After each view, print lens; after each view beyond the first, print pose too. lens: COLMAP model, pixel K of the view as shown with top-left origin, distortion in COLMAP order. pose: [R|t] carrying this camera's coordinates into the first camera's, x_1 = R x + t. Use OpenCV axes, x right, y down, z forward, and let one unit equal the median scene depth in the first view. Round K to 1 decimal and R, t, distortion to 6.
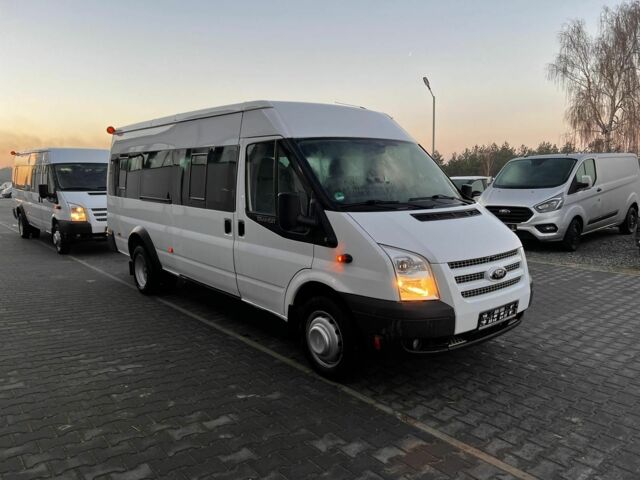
lens RADIAL K [[472.9, 0, 319.9], [0, 472.9, 239.0], [0, 0, 1]] dist [-0.000868, -0.001068]
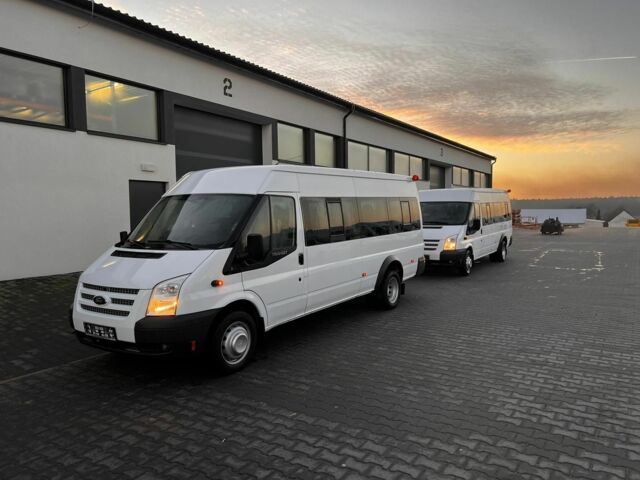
lens RADIAL K [[472.9, 0, 319.5], [0, 472.9, 240.6], [0, 0, 1]] dist [-0.000868, -0.001068]
pose [[0.306019, 0.060520, -0.950100, 1.758080], [-0.111650, 0.993372, 0.027316, -0.191758], [0.945456, 0.097719, 0.310748, 1.113441]]
